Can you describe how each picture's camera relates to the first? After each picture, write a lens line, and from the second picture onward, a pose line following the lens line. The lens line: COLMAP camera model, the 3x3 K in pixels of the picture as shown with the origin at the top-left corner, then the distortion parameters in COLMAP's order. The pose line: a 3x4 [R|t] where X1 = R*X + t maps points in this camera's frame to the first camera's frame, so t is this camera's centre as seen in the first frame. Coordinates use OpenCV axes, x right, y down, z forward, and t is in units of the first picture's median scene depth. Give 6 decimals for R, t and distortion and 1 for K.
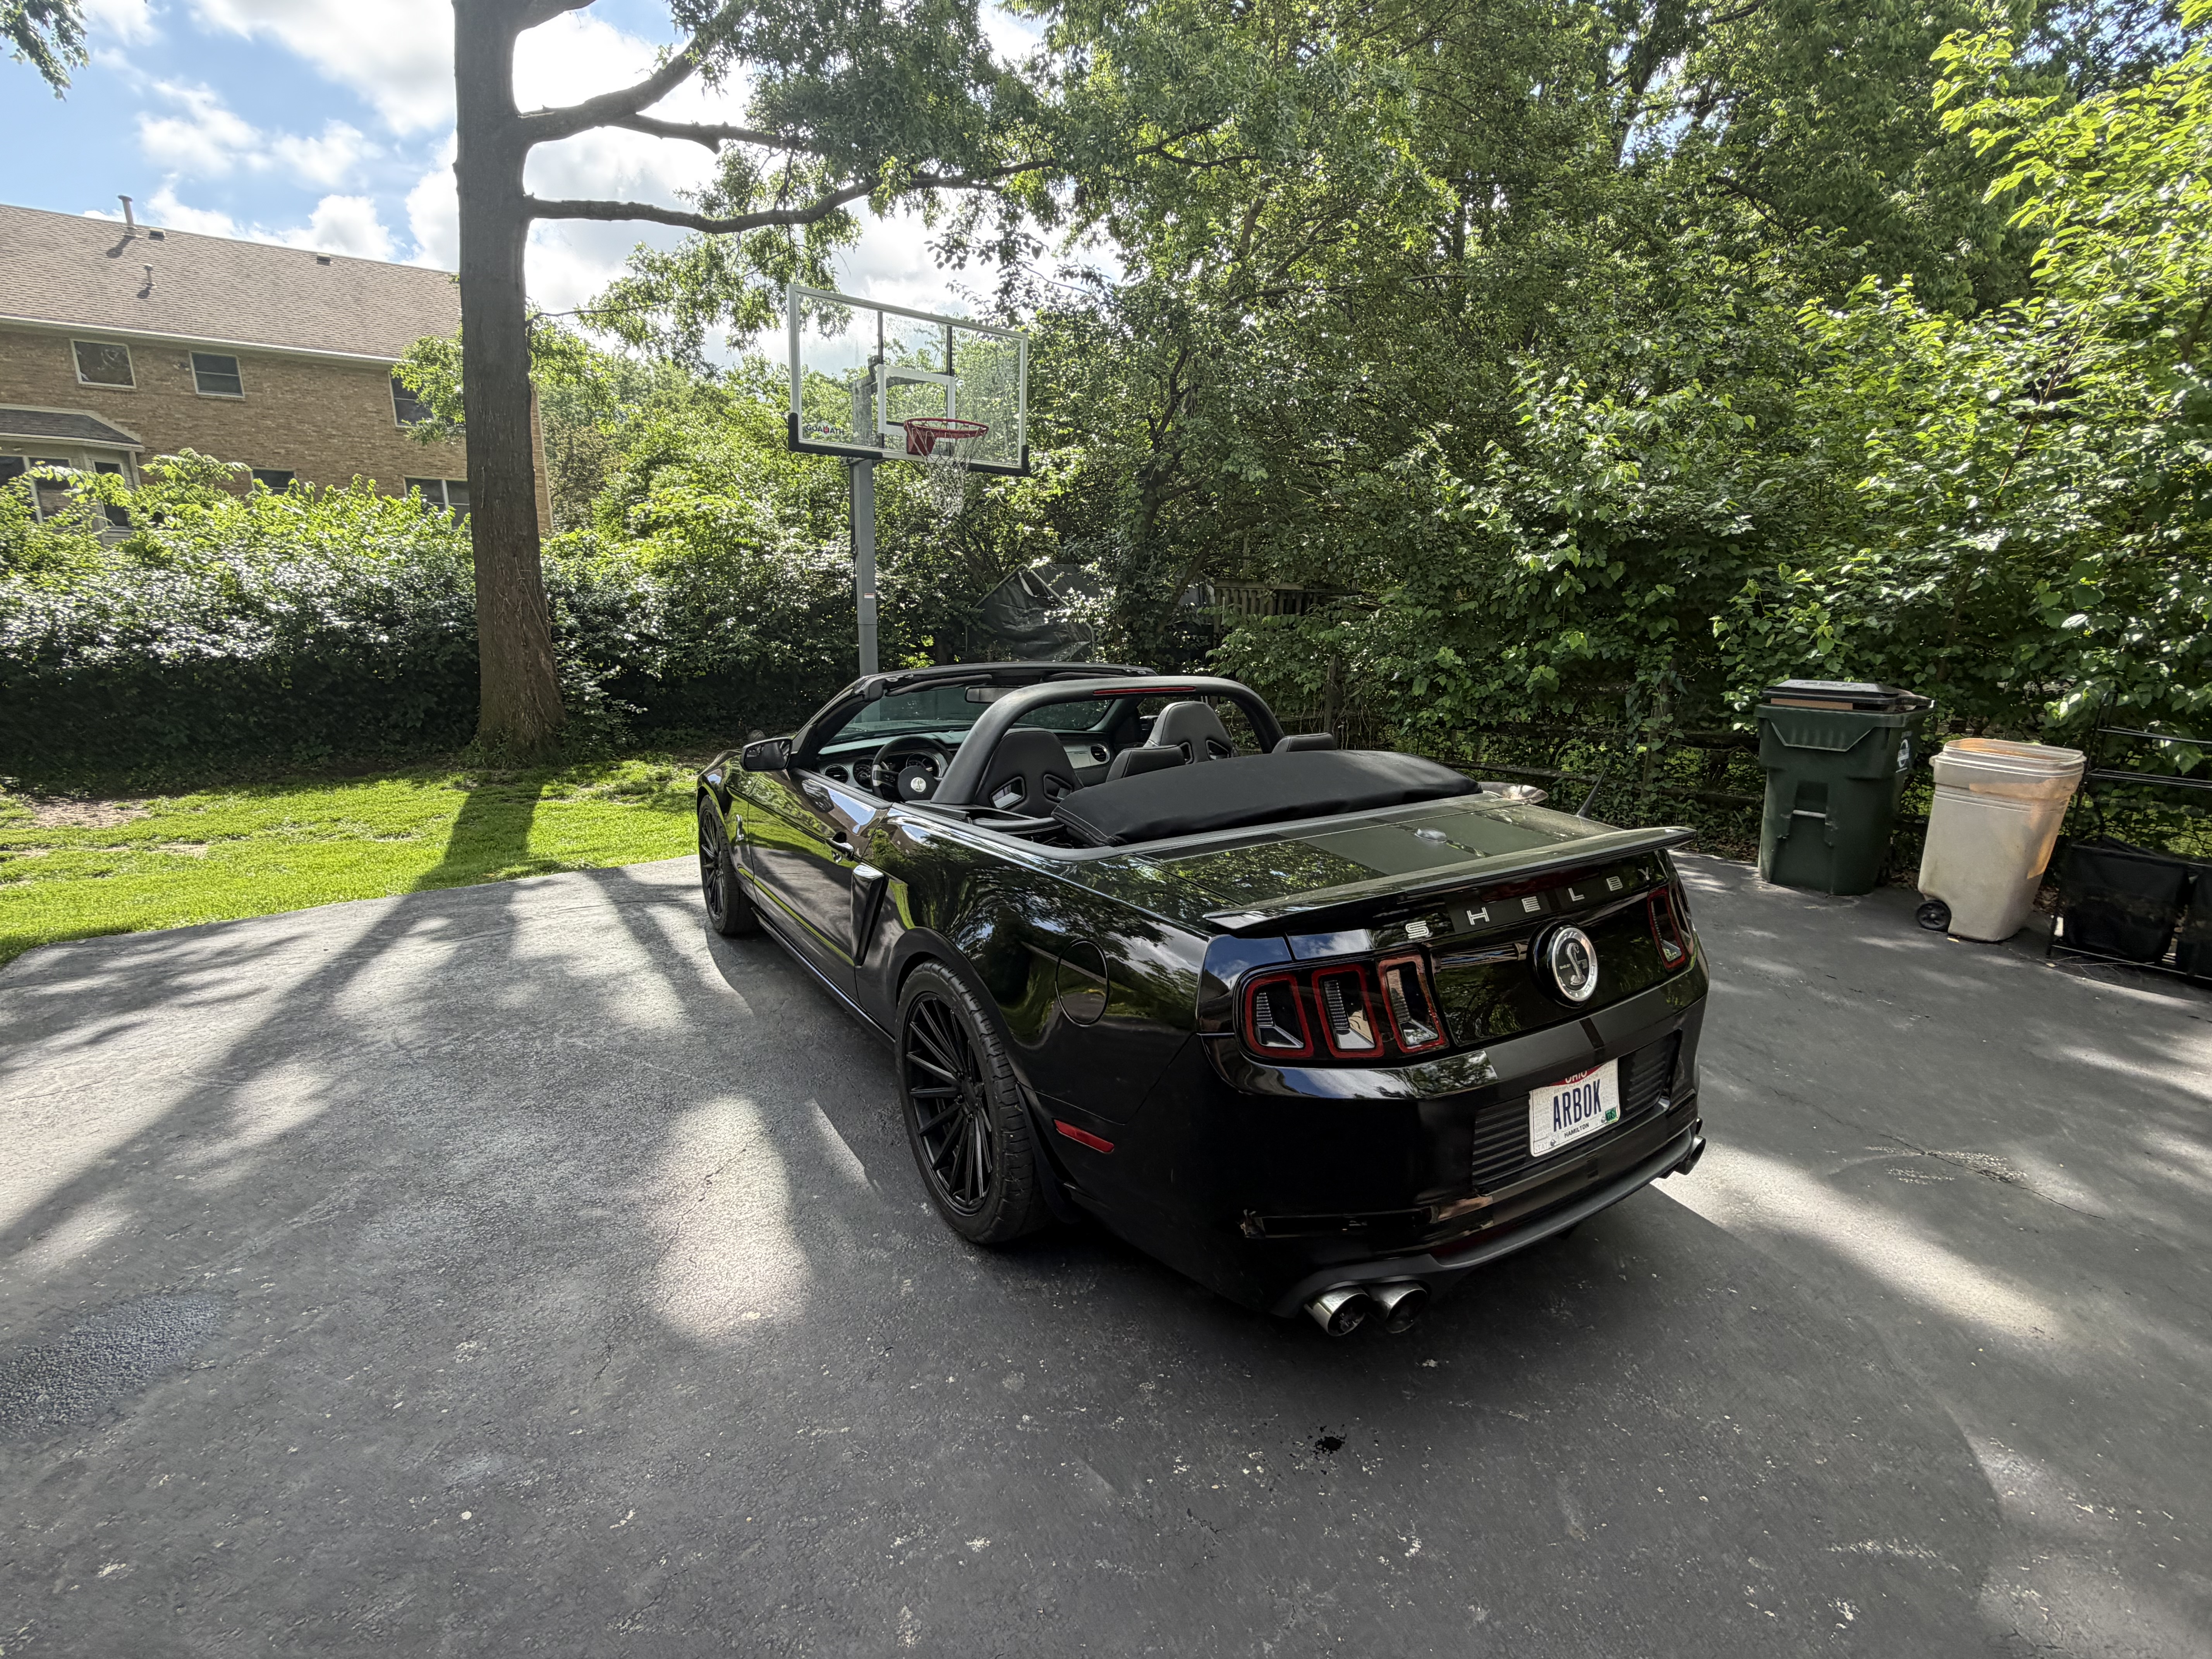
lens RADIAL K [[1009.7, 0, 1107.1], [0, 1009.7, 838.2], [0, 0, 1]] dist [-0.000882, 0.000742]
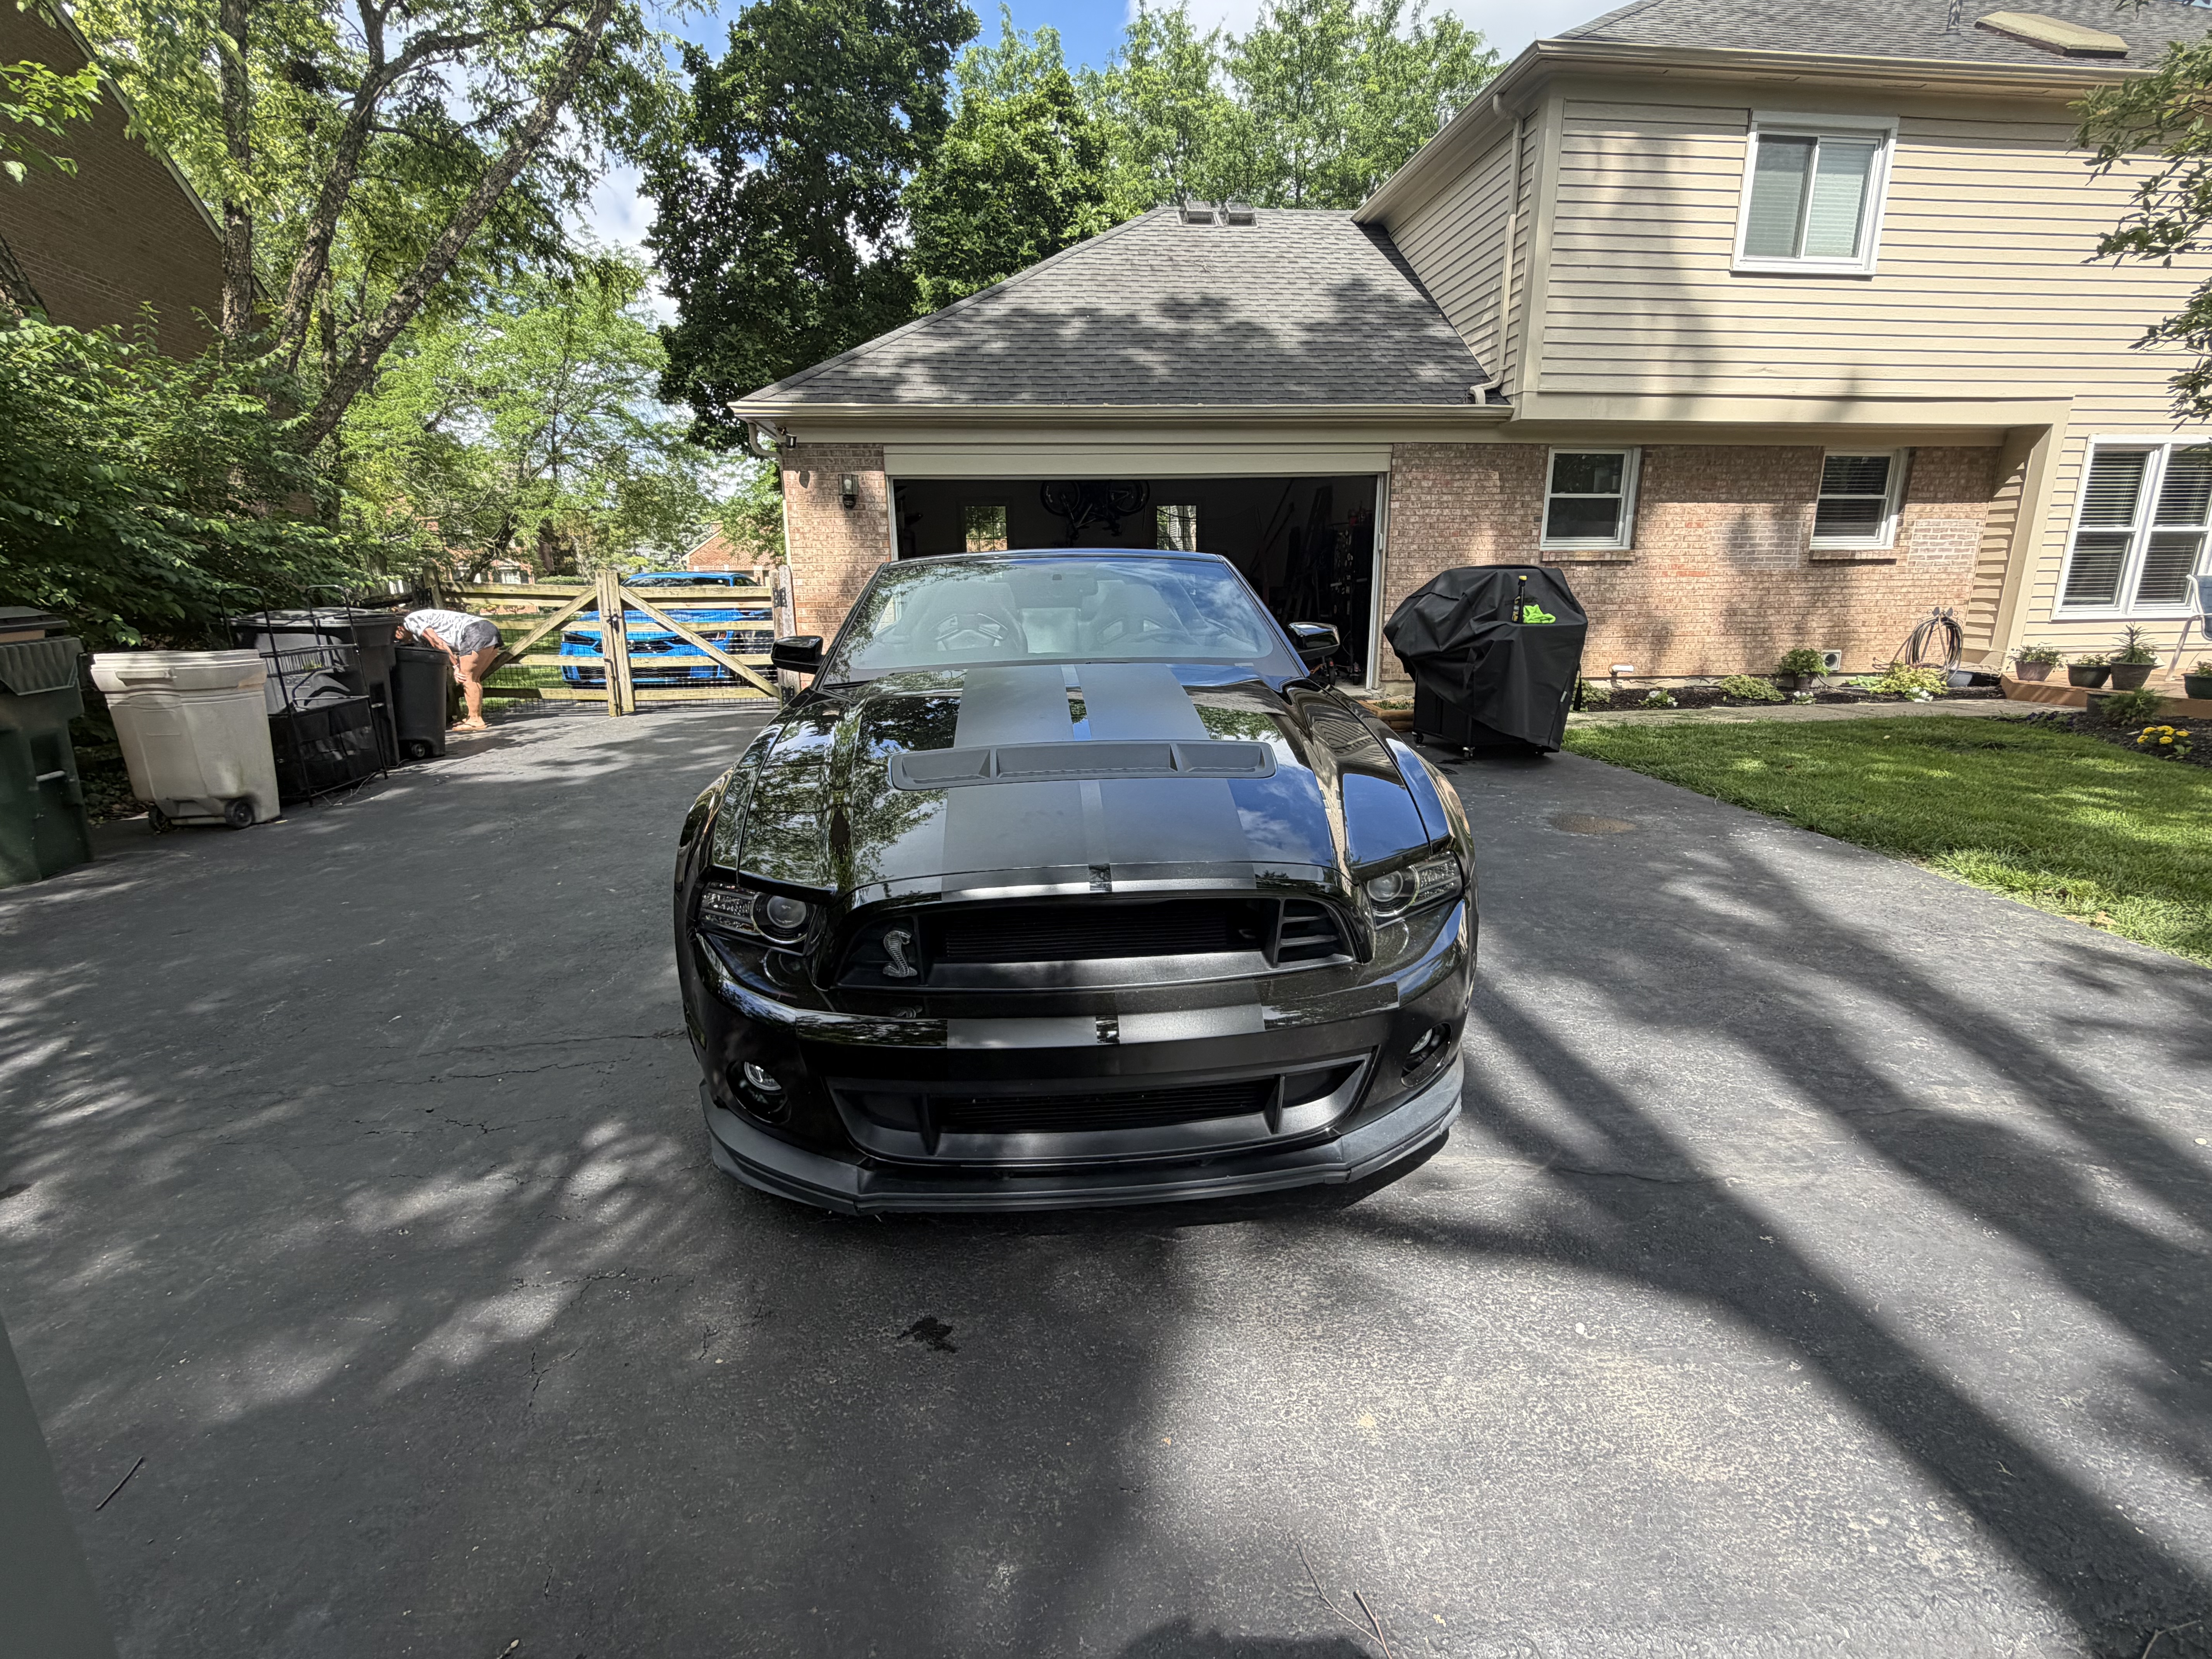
lens RADIAL K [[1009.7, 0, 1102.2], [0, 1009.7, 838.7], [0, 0, 1]] dist [-0.000882, 0.000742]
pose [[-0.878188, -0.123282, 0.462154, -0.411557], [0.119480, 0.879044, 0.461526, -0.255239], [-0.463152, 0.460525, -0.757236, 1.273044]]
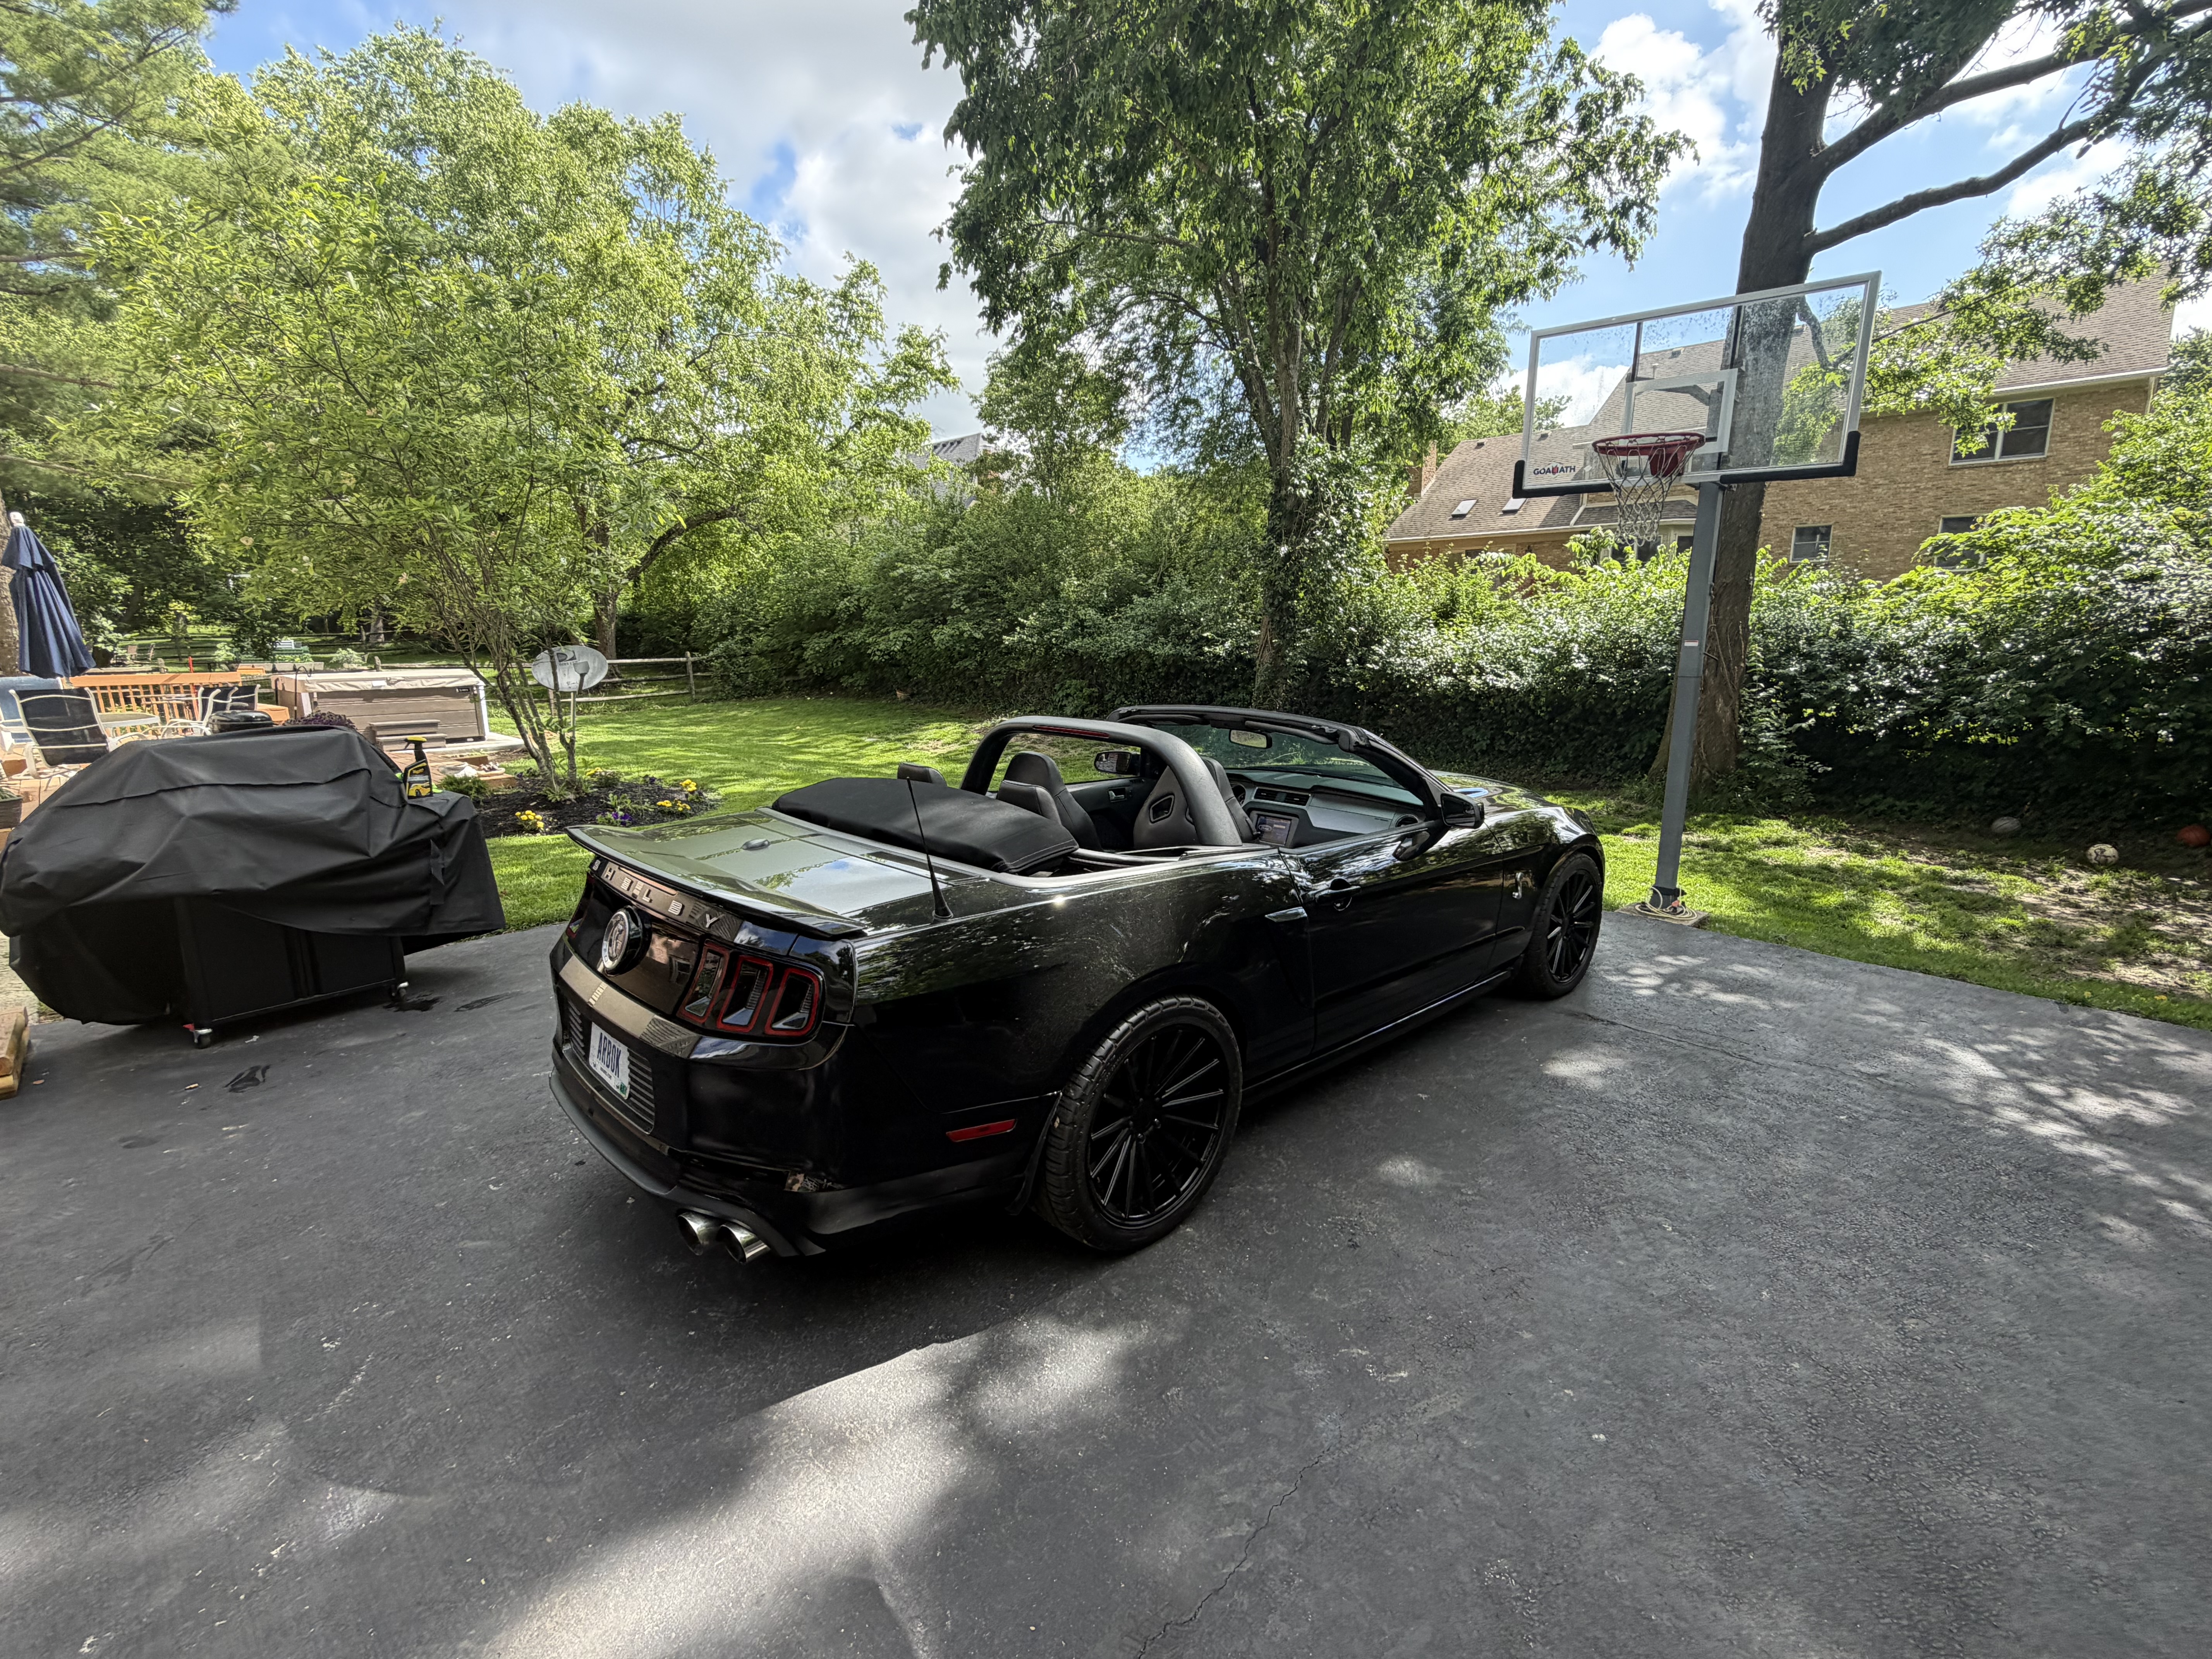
lens RADIAL K [[1009.7, 0, 1108.4], [0, 1009.7, 838.8], [0, 0, 1]] dist [-0.000882, 0.000742]
pose [[0.189939, 0.188894, -0.963453, 0.647205], [-0.228801, 0.962814, 0.143662, -0.115616], [0.954763, 0.193152, 0.226095, 0.470497]]
